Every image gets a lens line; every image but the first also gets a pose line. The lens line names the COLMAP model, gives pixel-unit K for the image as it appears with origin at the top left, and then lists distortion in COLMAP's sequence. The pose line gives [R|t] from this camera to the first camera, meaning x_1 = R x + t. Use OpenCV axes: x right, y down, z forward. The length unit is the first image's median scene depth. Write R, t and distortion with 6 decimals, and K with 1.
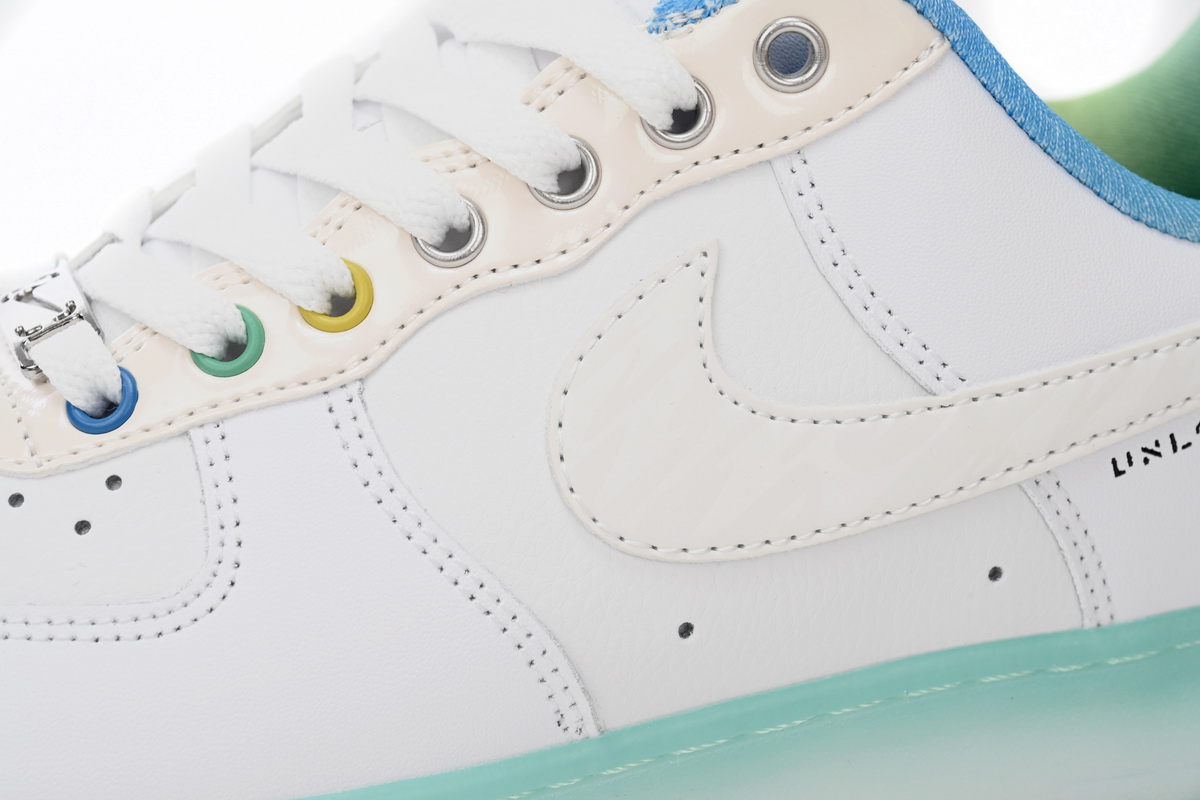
lens RADIAL K [[3839.5, 0, 600.5], [0, 3839.5, 398.8], [0, 0, 1]] dist [-0.106368, 0.000000]
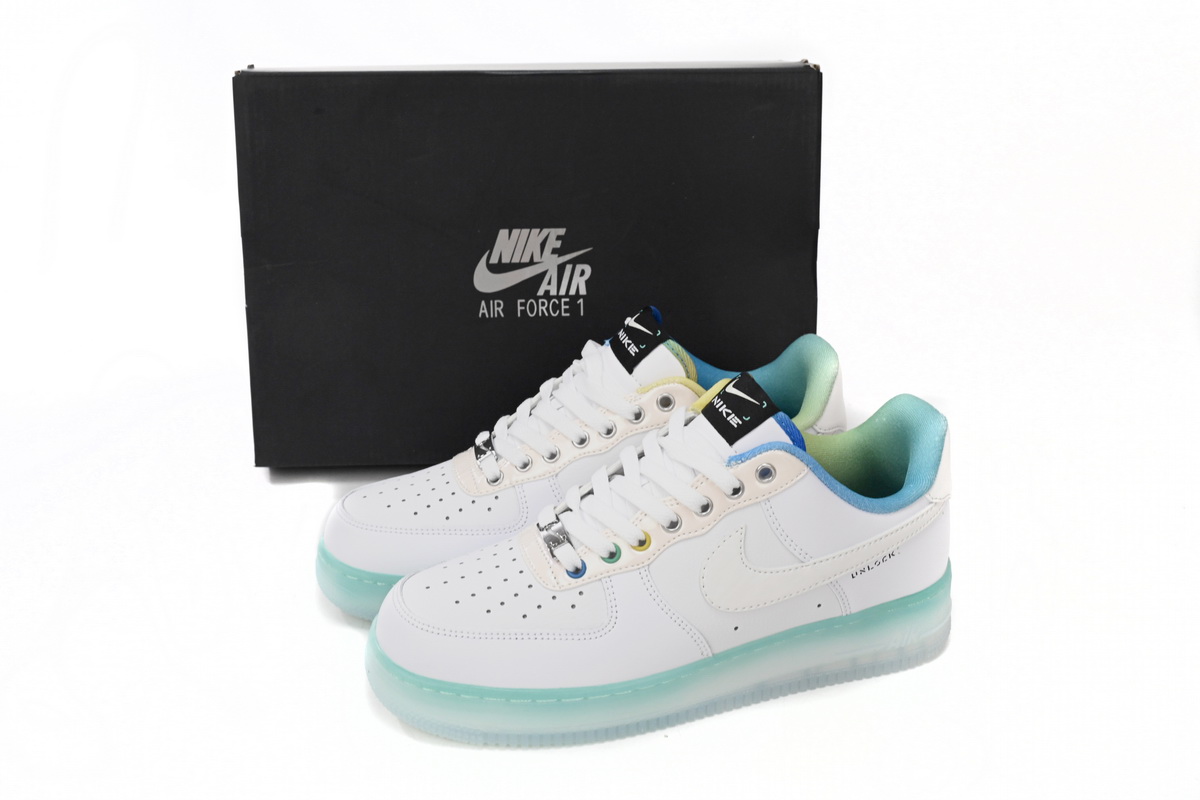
lens RADIAL K [[1609.7, 0, 597.2], [0, 1609.7, 399.3], [0, 0, 1]] dist [-0.105622, 0.000000]
pose [[0.999952, -0.009675, 0.001279, -0.110467], [0.009416, 0.990921, 0.134117, -0.364058], [-0.002565, -0.134099, 0.990965, -0.492417]]
